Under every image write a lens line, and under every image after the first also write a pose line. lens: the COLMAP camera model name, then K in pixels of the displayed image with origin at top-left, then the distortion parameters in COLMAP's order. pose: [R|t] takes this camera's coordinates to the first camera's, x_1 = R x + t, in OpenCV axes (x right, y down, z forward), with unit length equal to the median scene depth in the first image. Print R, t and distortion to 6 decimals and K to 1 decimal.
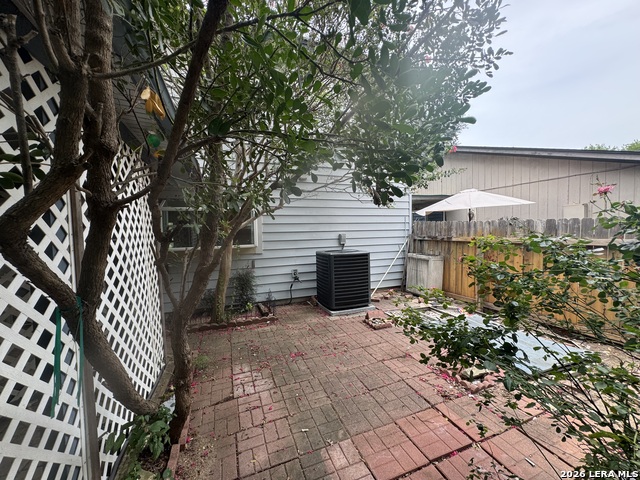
lens RADIAL K [[256.4, 0, 319.1], [0, 256.4, 239.3], [0, 0, 1]] dist [-0.001133, 0.000118]
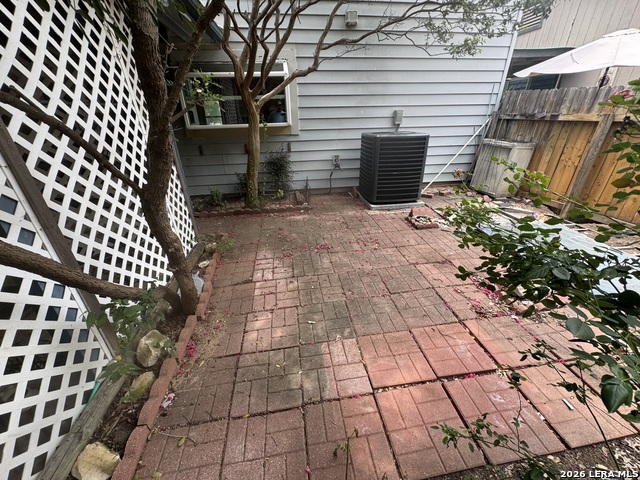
lens RADIAL K [[256.4, 0, 319.1], [0, 256.4, 239.3], [0, 0, 1]] dist [-0.001133, 0.000118]
pose [[0.975336, 0.098369, -0.197593, 0.062164], [-0.008536, 0.911340, 0.411566, 0.024327], [0.220560, -0.399729, 0.889702, 0.120263]]
